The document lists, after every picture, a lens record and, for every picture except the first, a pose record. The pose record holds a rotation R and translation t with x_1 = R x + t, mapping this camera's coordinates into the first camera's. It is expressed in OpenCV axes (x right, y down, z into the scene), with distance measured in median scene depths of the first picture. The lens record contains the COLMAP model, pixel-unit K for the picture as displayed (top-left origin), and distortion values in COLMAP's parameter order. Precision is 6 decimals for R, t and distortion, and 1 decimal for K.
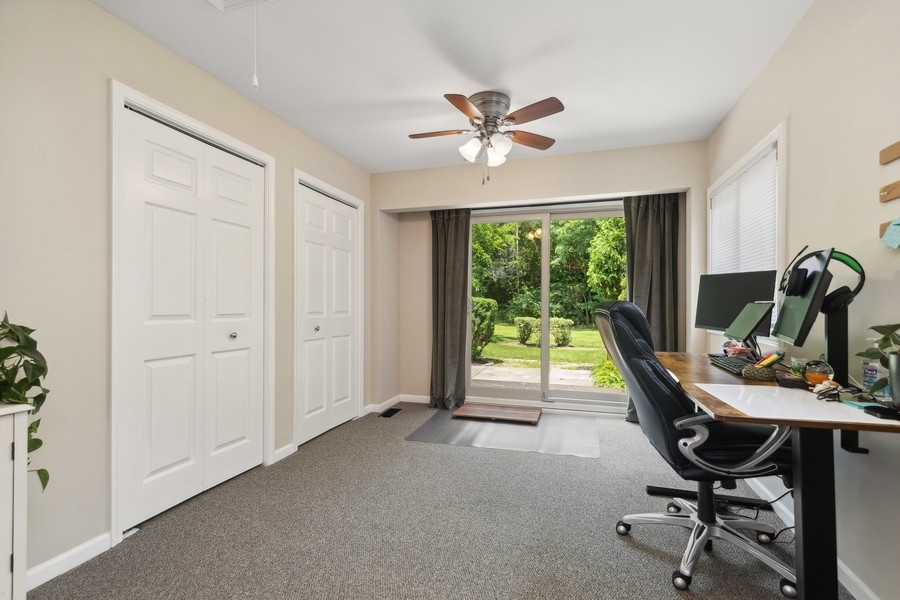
lens RADIAL K [[413.0, 0, 448.4], [0, 413.0, 301.6], [0, 0, 1]] dist [0.003256, 0.000135]
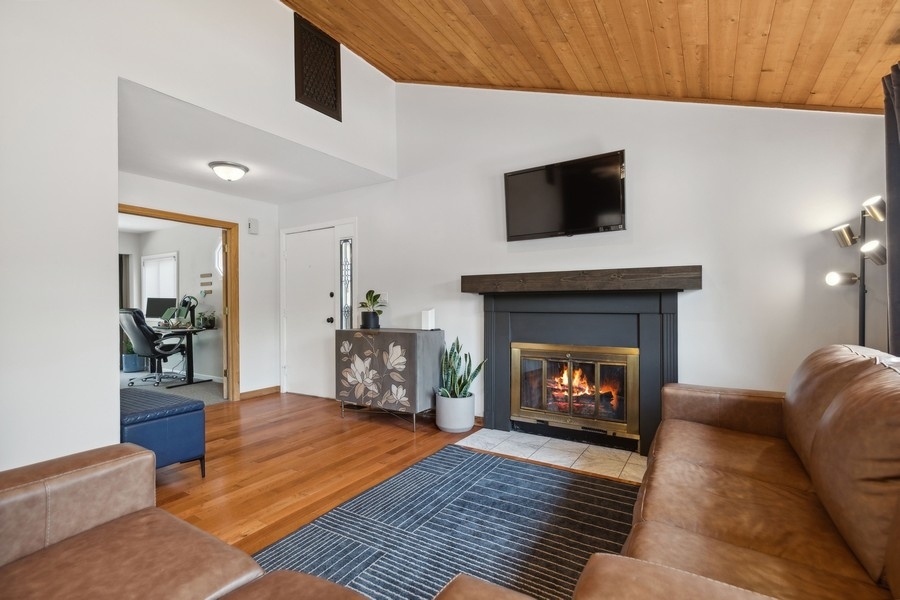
lens RADIAL K [[413.0, 0, 440.9], [0, 413.0, 304.4], [0, 0, 1]] dist [0.003256, 0.000135]
pose [[0.255496, 0.007835, 0.966778, -2.451544], [-0.003138, 0.999969, -0.007275, -0.015537], [-0.966805, -0.001175, 0.255512, -2.490176]]
